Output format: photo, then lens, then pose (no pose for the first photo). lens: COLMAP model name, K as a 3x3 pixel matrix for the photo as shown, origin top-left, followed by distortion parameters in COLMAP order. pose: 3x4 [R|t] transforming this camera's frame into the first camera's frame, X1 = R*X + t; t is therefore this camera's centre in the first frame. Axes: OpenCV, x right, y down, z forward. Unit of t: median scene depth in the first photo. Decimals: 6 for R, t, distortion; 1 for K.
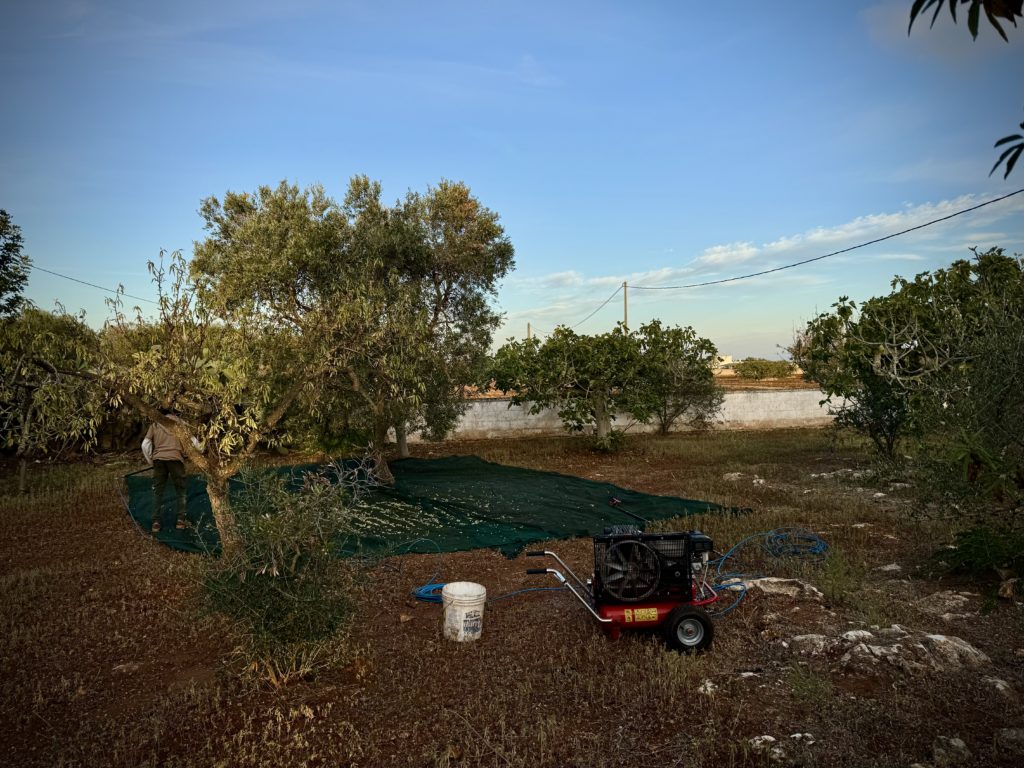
lens RADIAL K [[753.0, 0, 512.0], [0, 753.0, 384.0], [0, 0, 1]] dist [0.075553, -0.001642]
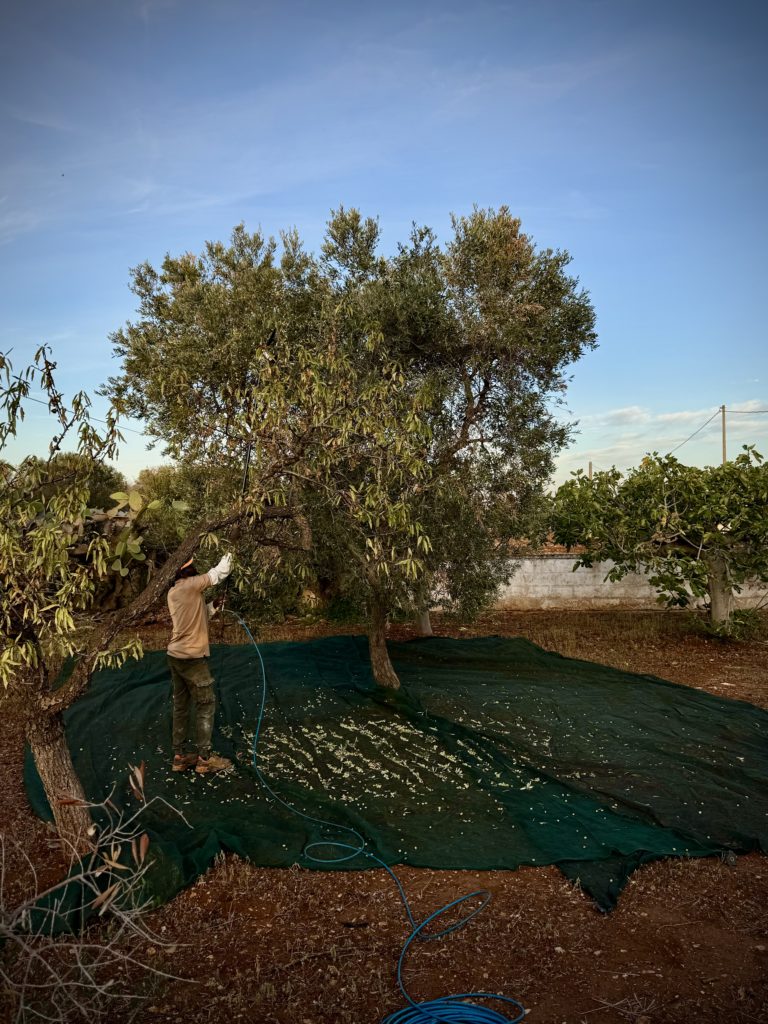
lens RADIAL K [[753.0, 0, 384.0], [0, 753.0, 512.0], [0, 0, 1]] dist [0.075553, -0.001642]
pose [[0.973295, 0.004797, -0.229507, -0.017736], [-0.010877, 0.999622, -0.025236, -0.003397], [0.229299, 0.027058, 0.972980, 0.320652]]
